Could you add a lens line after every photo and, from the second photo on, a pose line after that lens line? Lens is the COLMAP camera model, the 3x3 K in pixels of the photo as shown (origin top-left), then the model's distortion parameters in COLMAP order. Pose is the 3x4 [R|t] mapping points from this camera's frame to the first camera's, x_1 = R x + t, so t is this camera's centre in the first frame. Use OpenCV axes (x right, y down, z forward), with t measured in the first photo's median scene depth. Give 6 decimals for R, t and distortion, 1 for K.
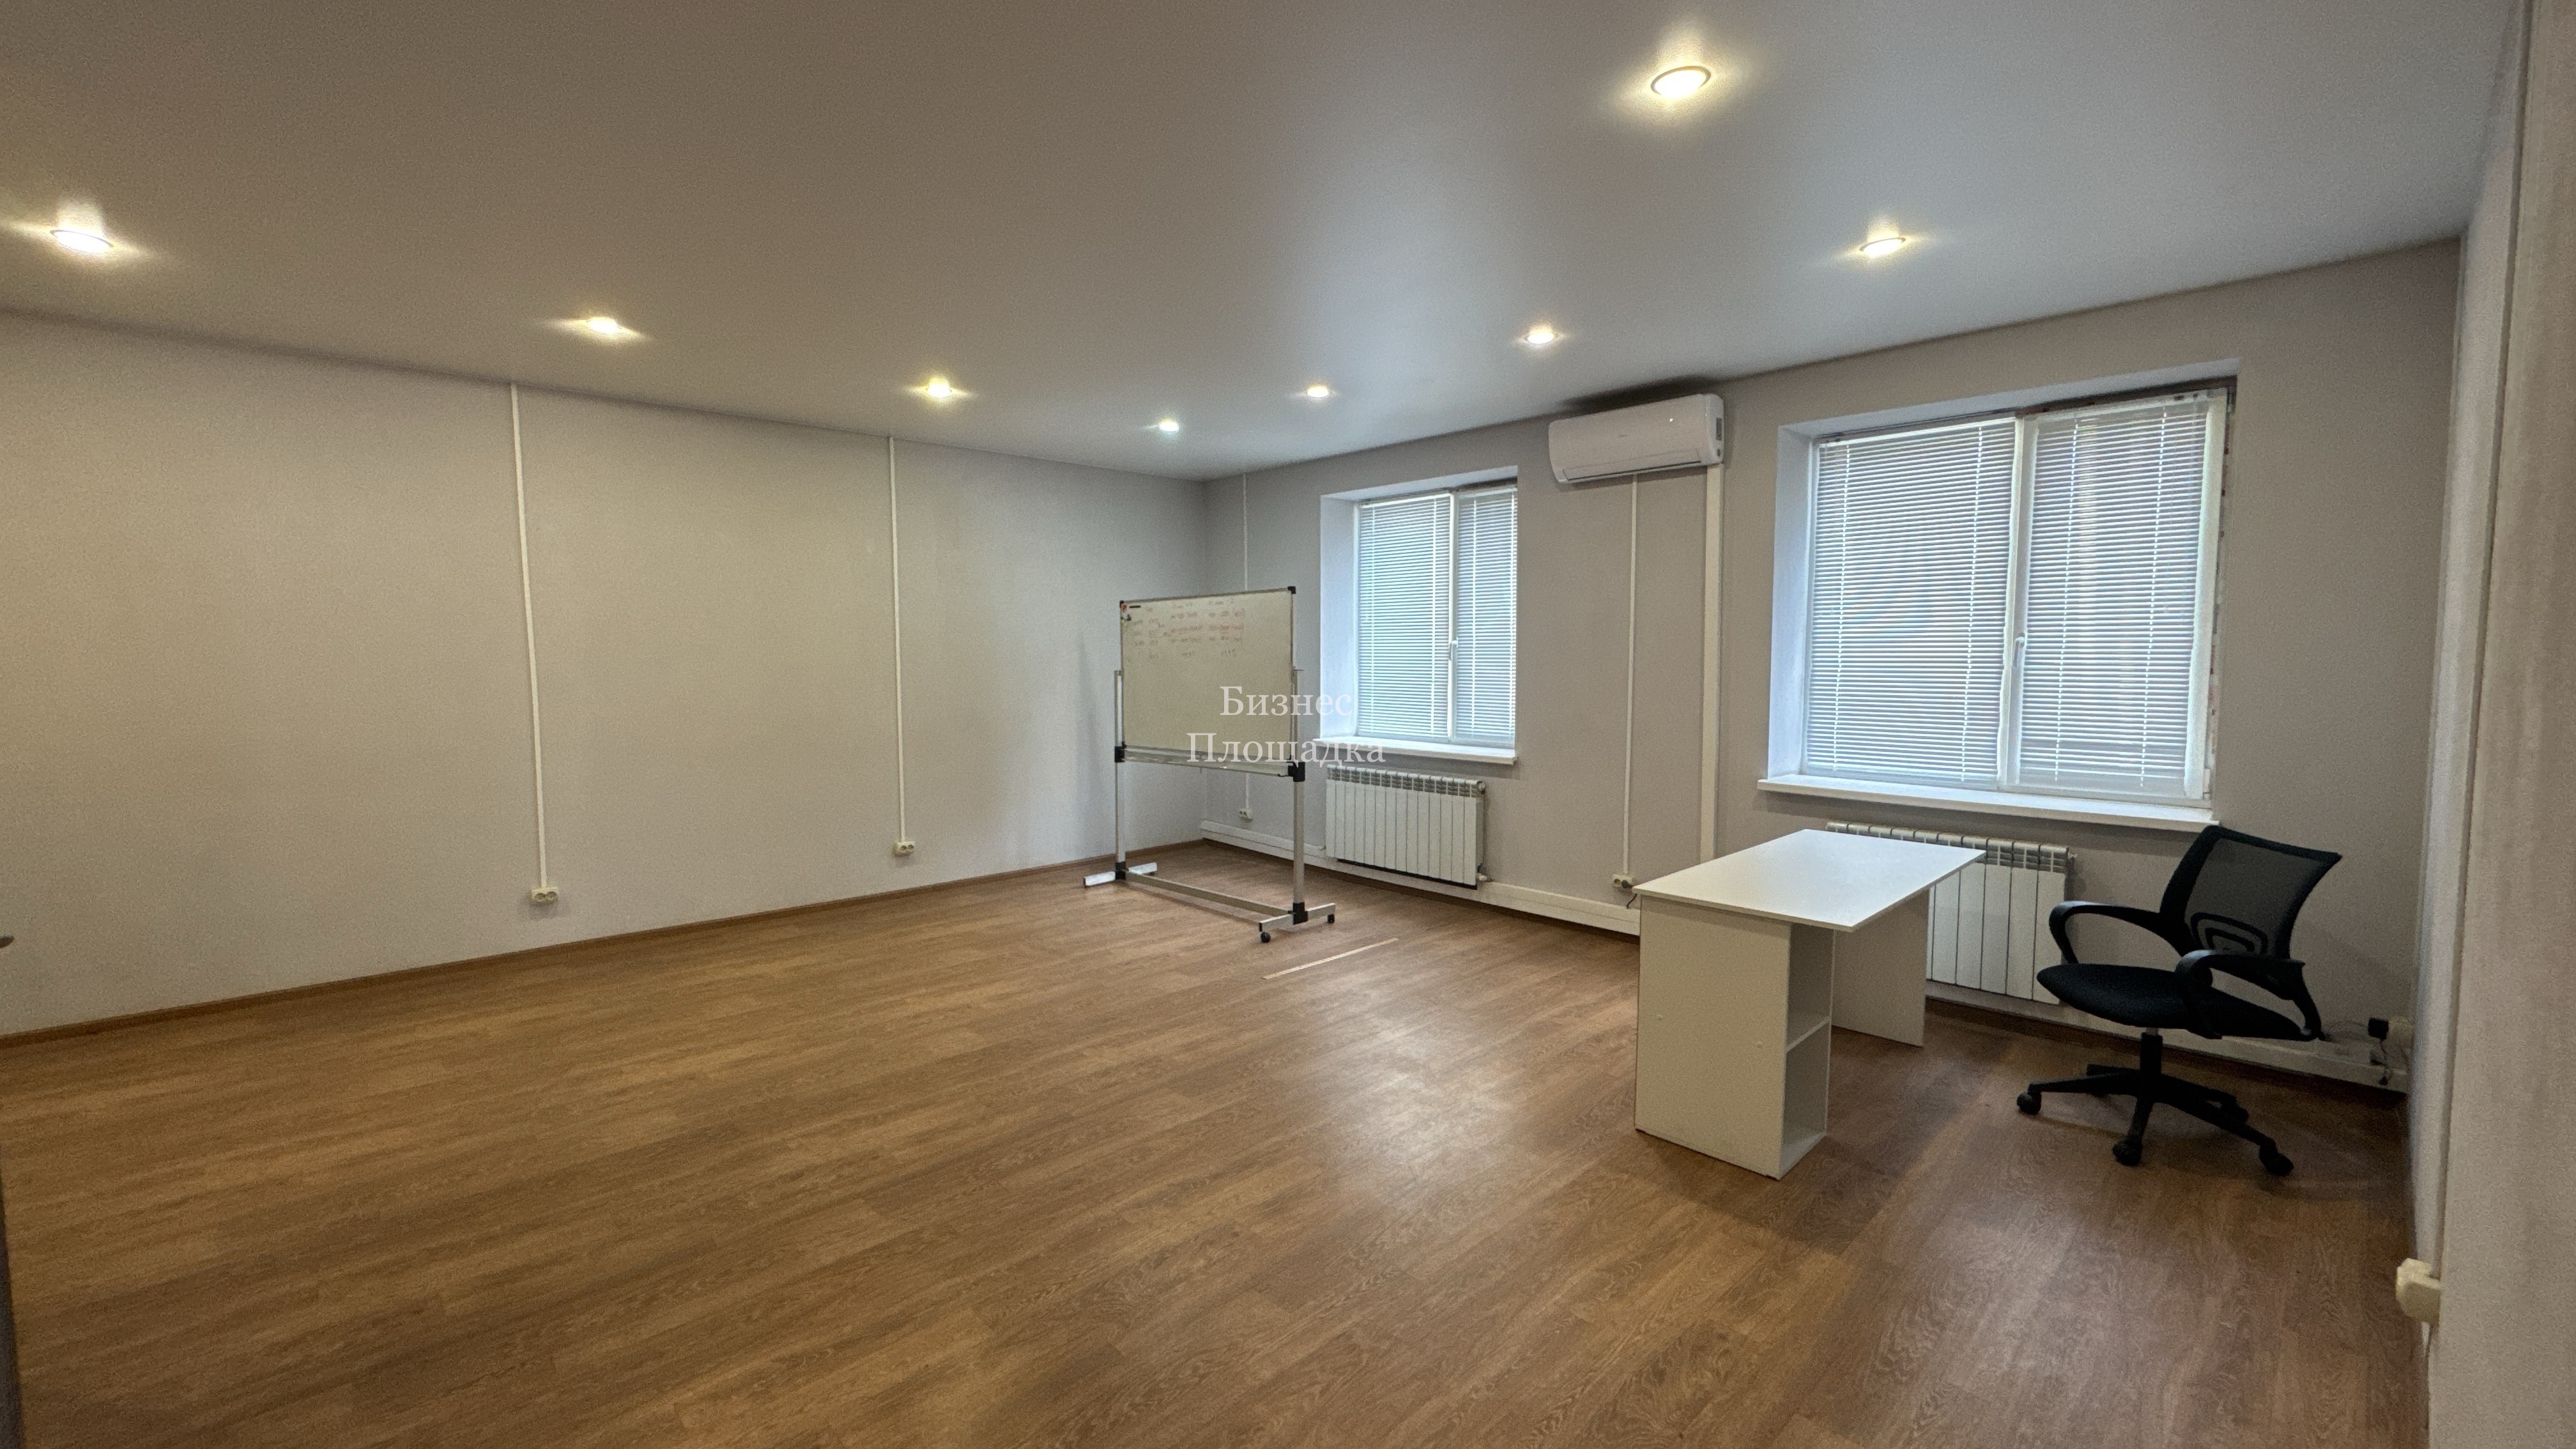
lens RADIAL K [[1027.1, 0, 1286.5], [0, 1027.1, 711.5], [0, 0, 1]] dist [-0.002566, 0.000134]
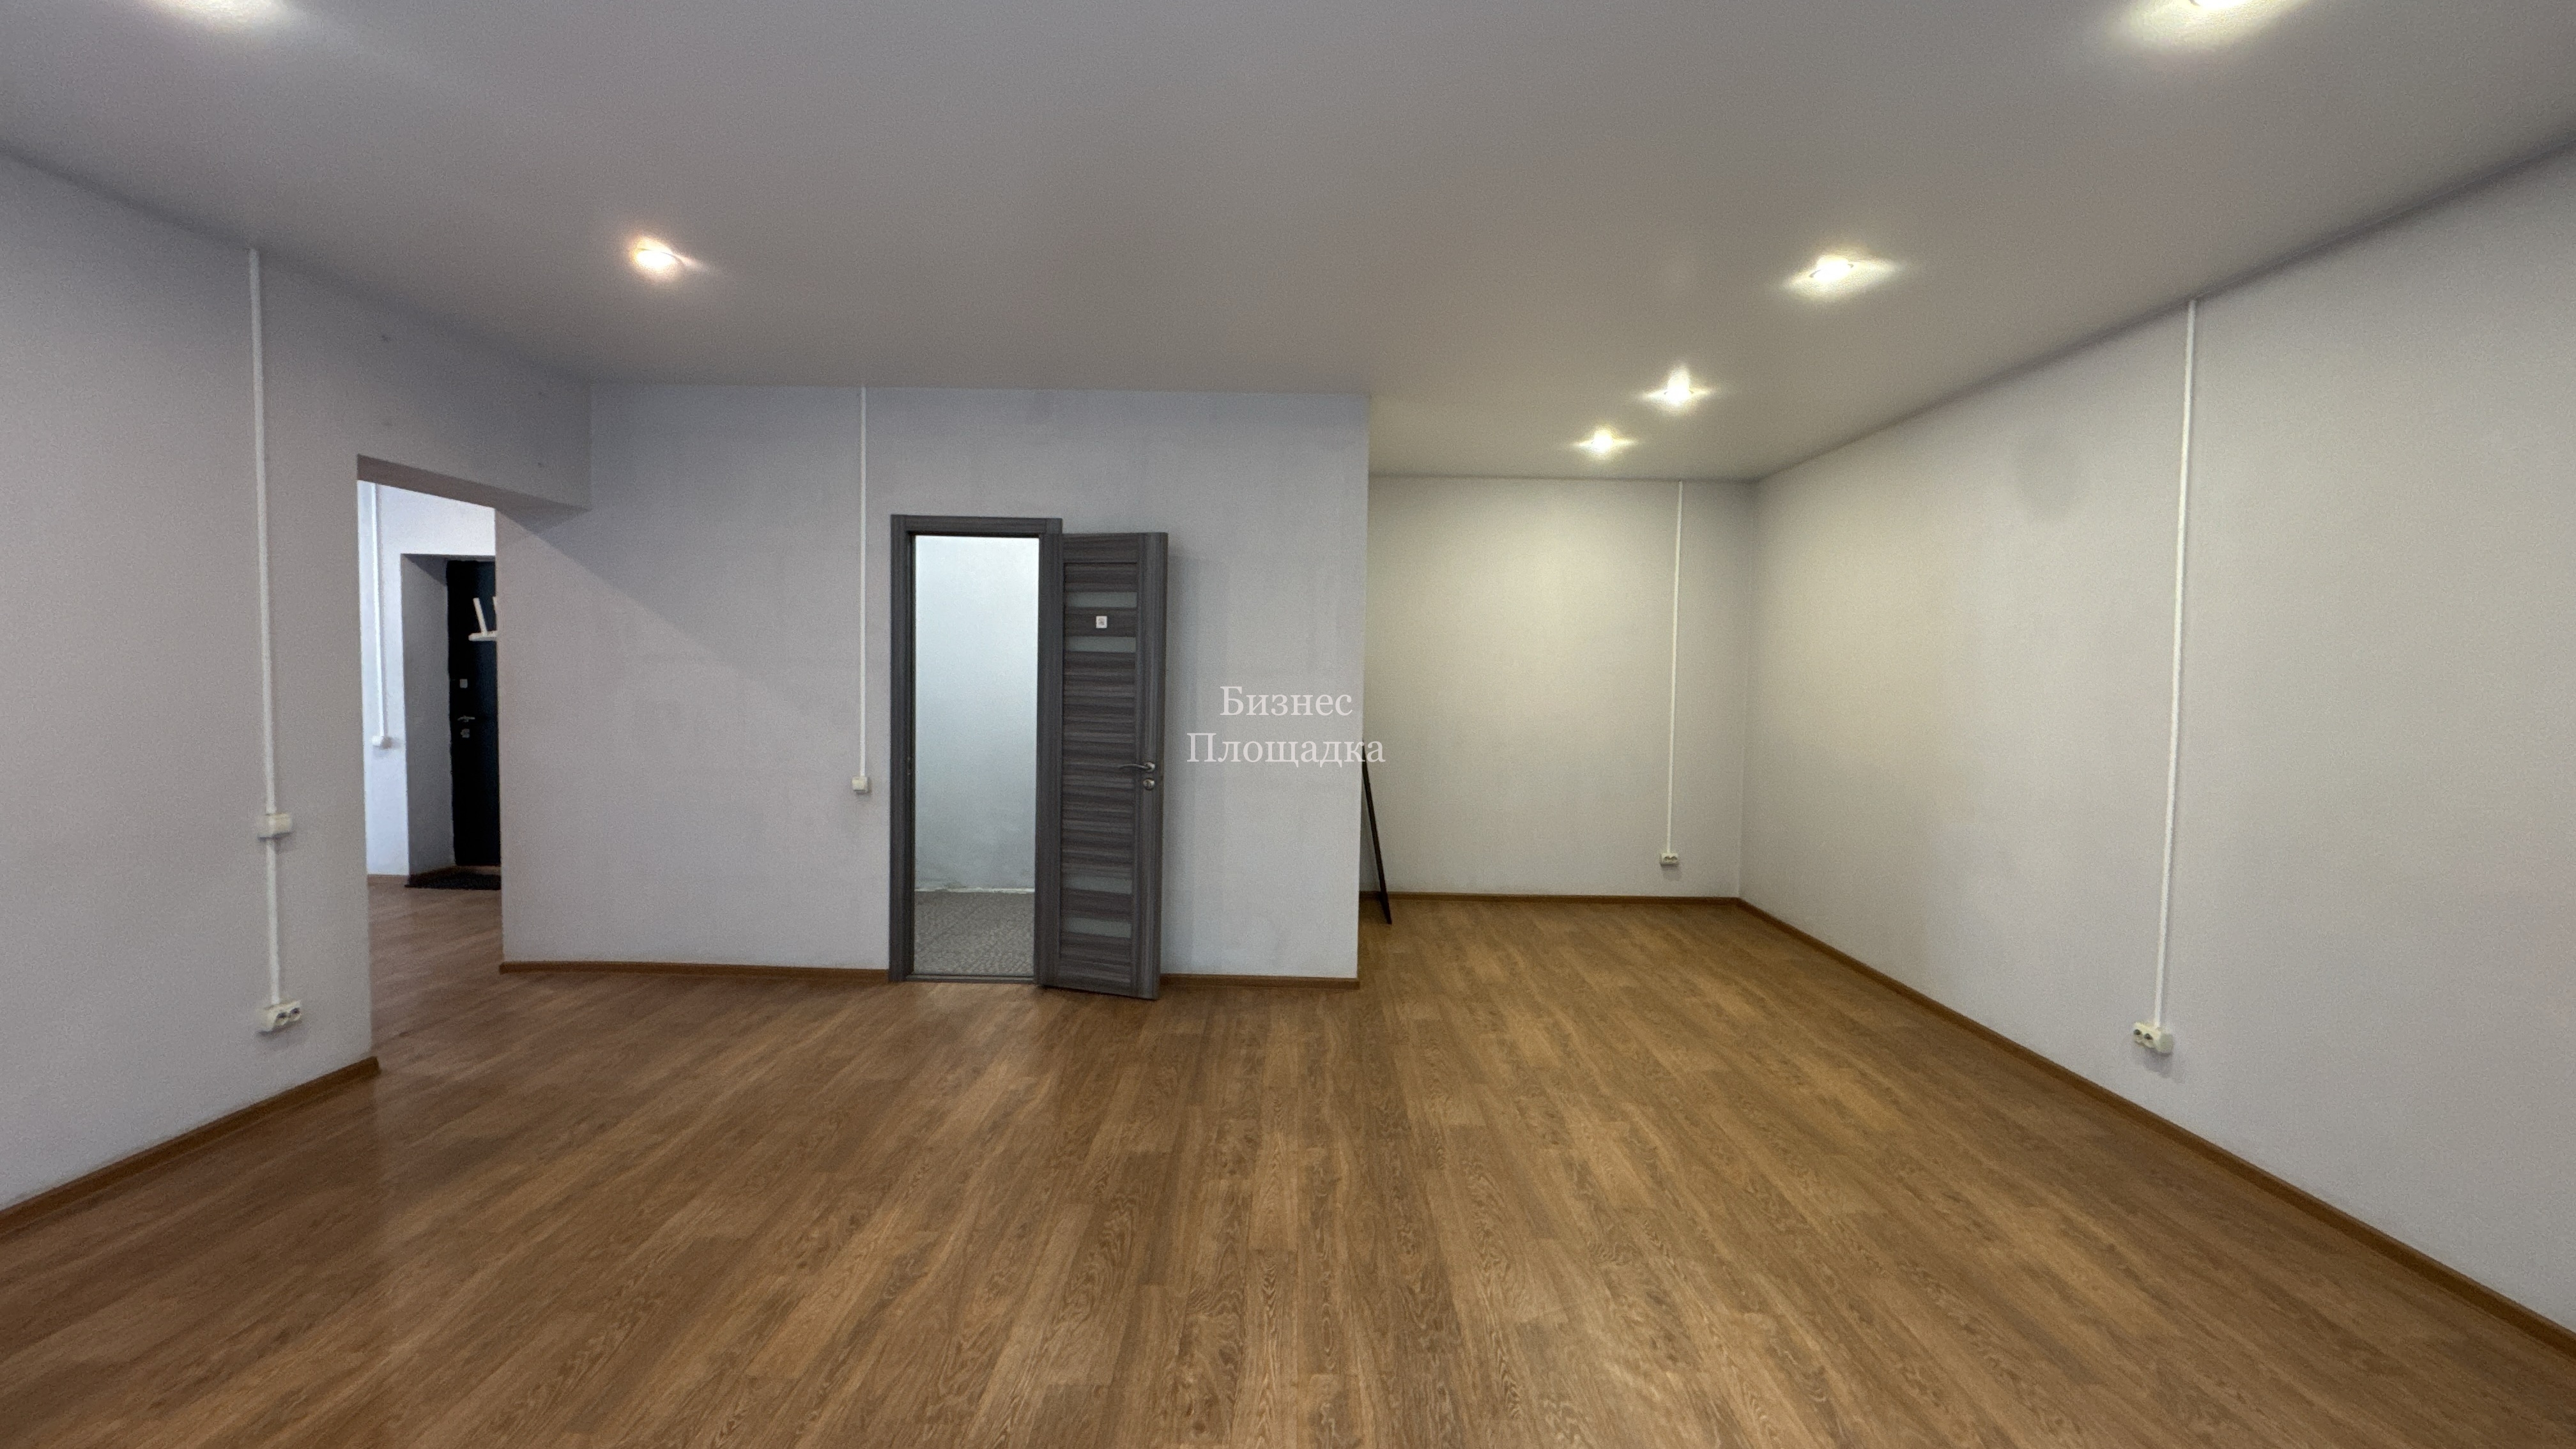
lens RADIAL K [[1027.1, 0, 1287.5], [0, 1027.1, 717.1], [0, 0, 1]] dist [-0.002566, 0.000134]
pose [[-0.692703, 0.019469, -0.720960, 0.202886], [-0.061424, 0.994411, 0.085870, -0.070425], [0.718602, 0.103766, -0.687636, 1.236491]]
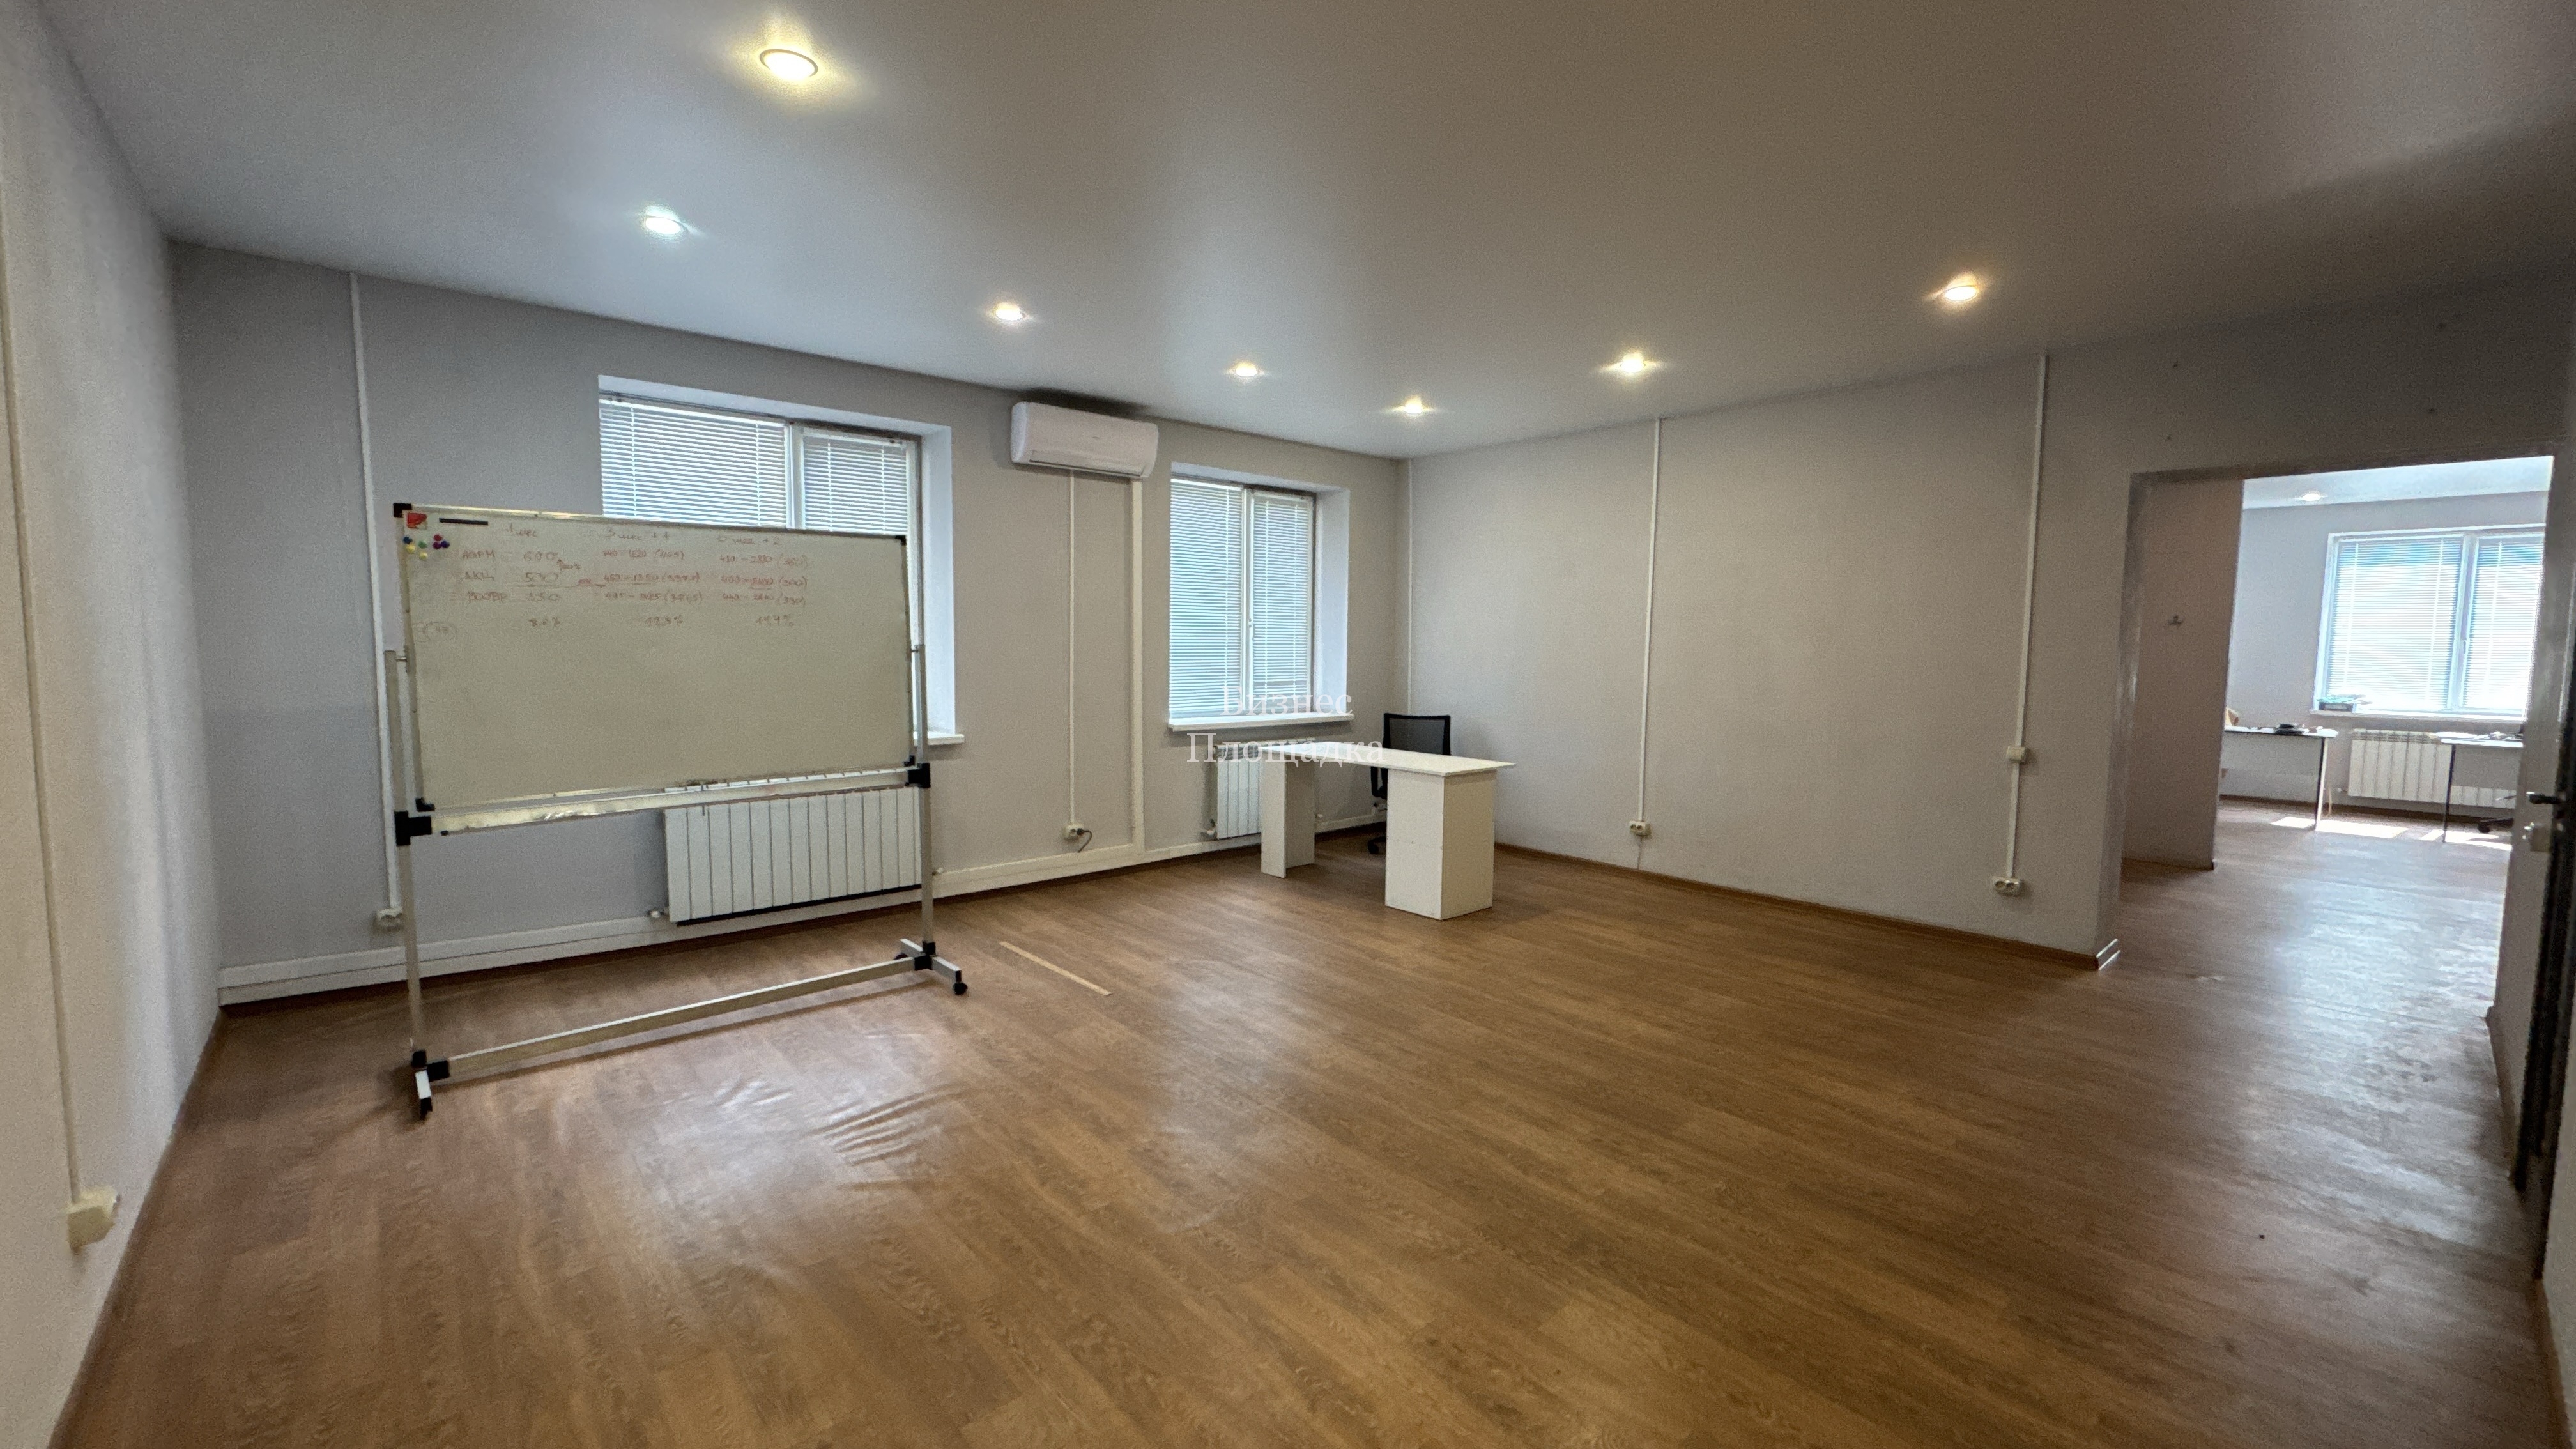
lens RADIAL K [[1027.1, 0, 1296.5], [0, 1027.1, 708.8], [0, 0, 1]] dist [-0.002566, 0.000134]
pose [[0.021110, -0.066307, 0.997576, -0.994580], [0.048702, 0.996682, 0.065217, -0.037543], [-0.998590, 0.047207, 0.024269, 0.914083]]
